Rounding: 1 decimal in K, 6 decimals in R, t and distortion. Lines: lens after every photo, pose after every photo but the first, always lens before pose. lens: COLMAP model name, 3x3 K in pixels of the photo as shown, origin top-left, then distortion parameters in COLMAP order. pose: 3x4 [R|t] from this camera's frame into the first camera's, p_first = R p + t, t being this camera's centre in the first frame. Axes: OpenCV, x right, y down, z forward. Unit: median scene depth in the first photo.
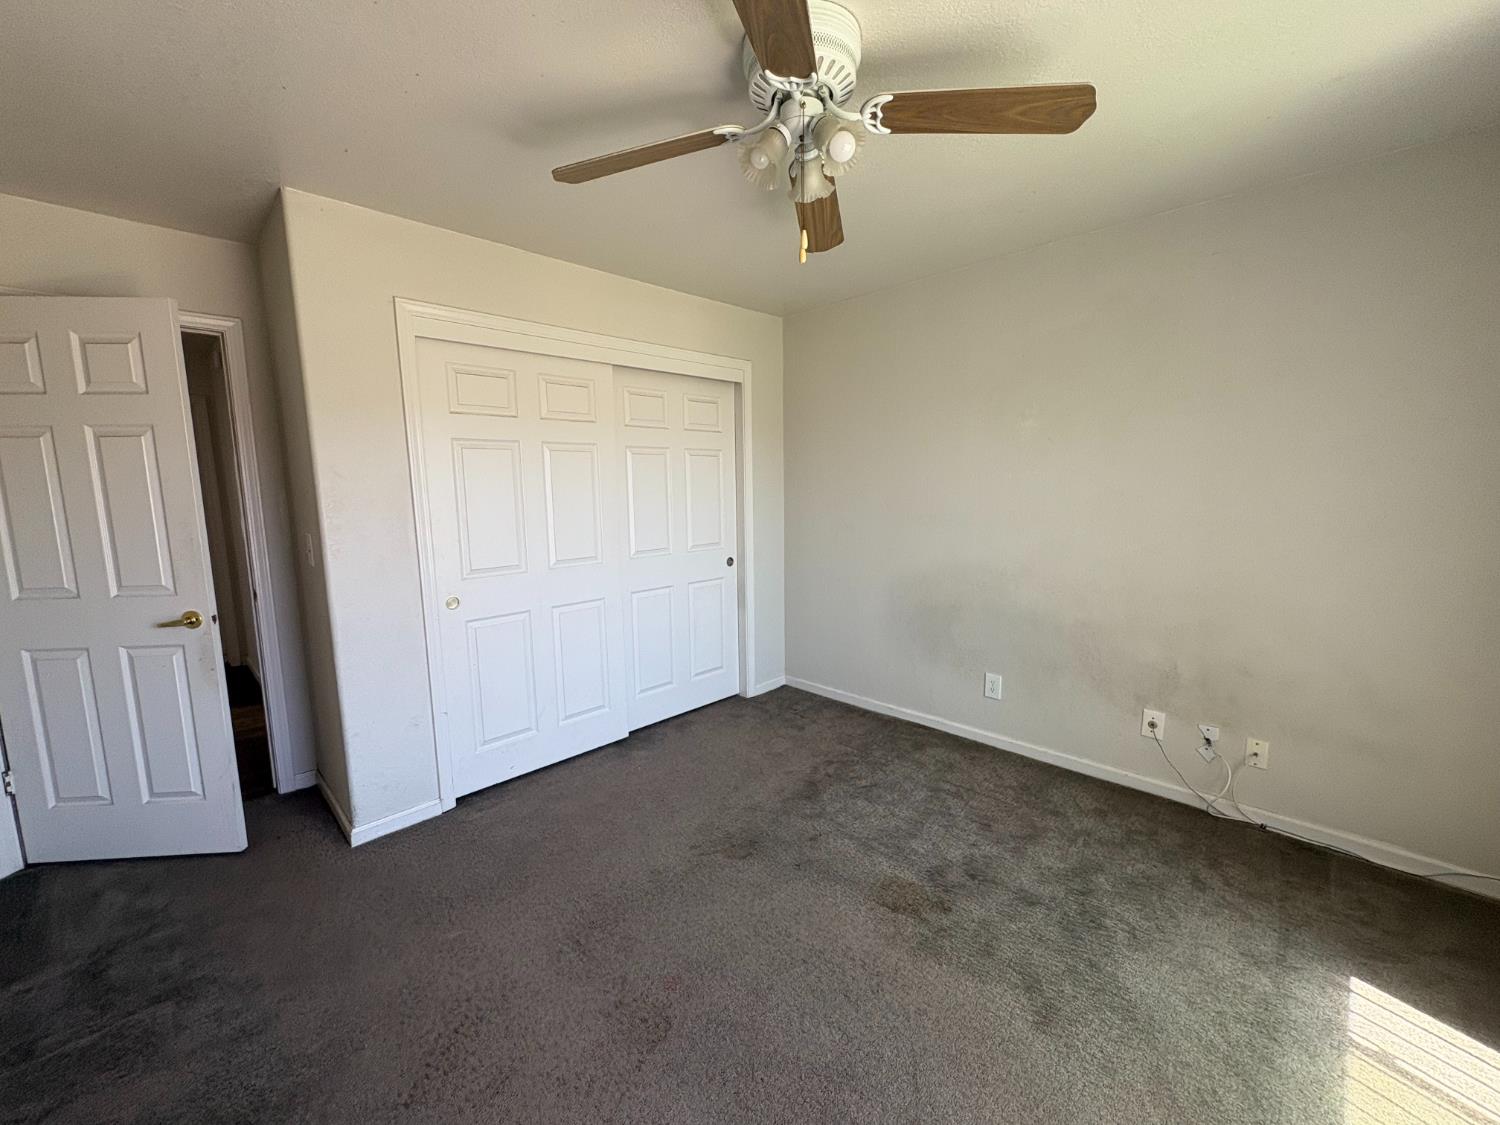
lens RADIAL K [[598.4, 0, 752.6], [0, 598.4, 566.2], [0, 0, 1]] dist [0.002569, -0.000766]
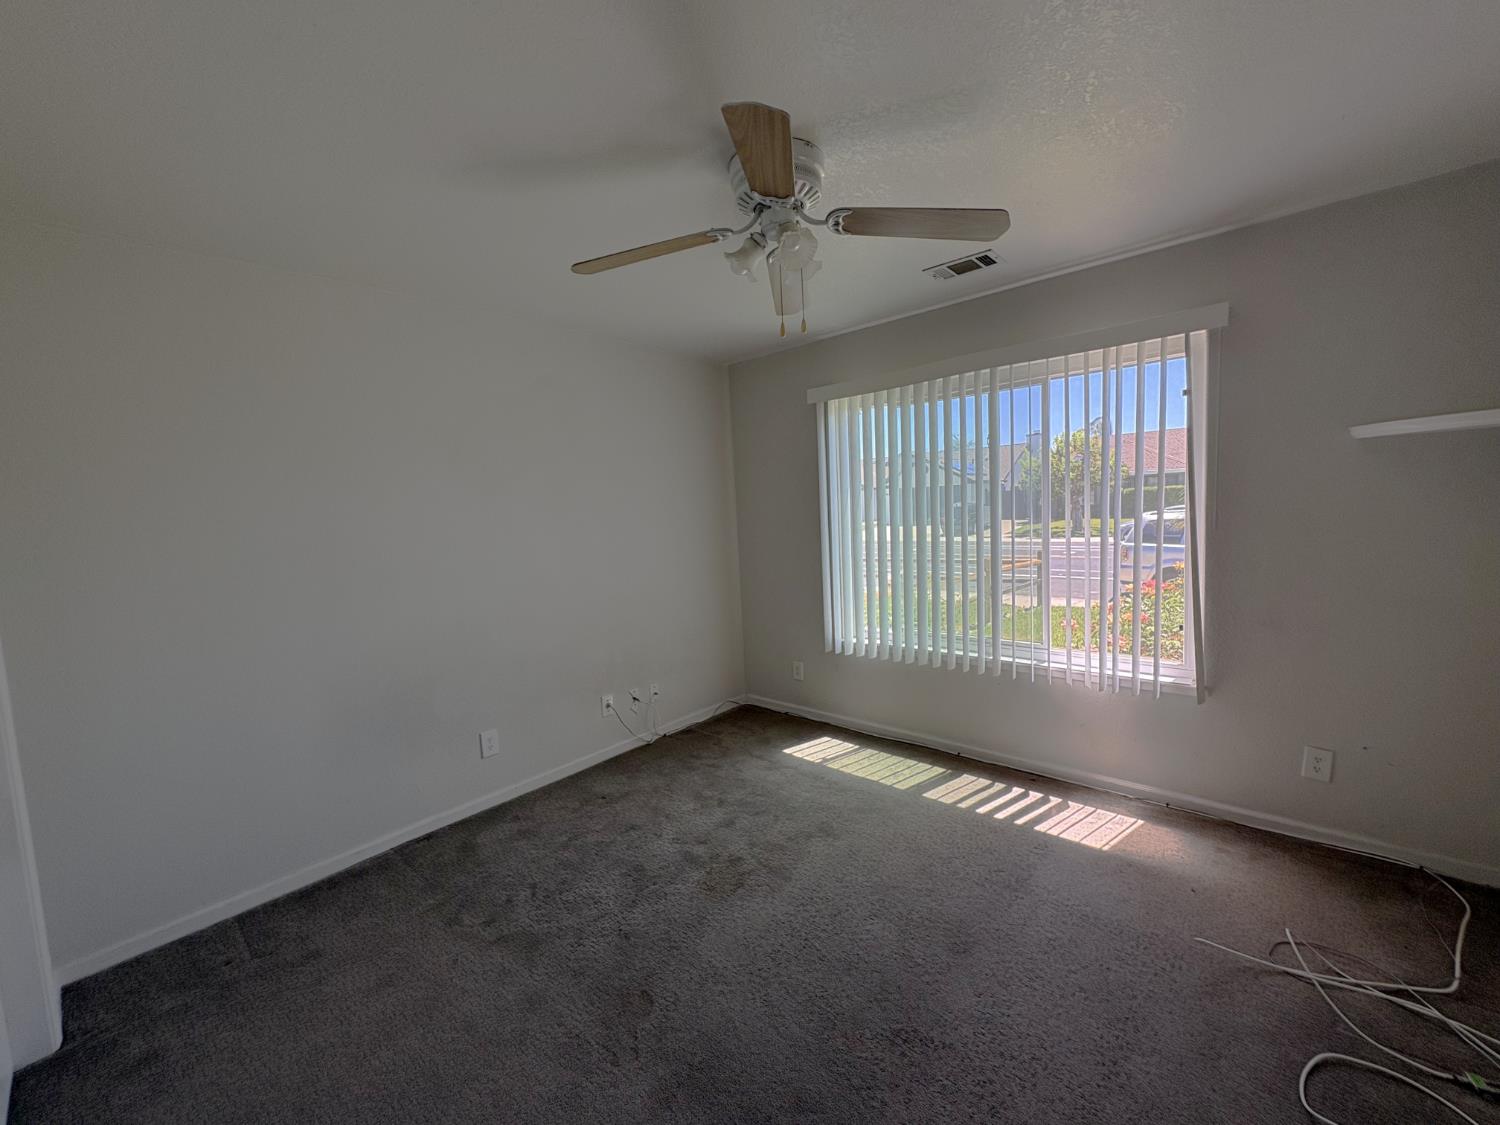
lens RADIAL K [[598.4, 0, 751.2], [0, 598.4, 560.1], [0, 0, 1]] dist [0.002569, -0.000766]
pose [[-0.046982, -0.074664, 0.996101, -0.740637], [0.193888, 0.977555, 0.082419, -0.113725], [-0.979898, 0.197004, -0.031451, 0.753493]]
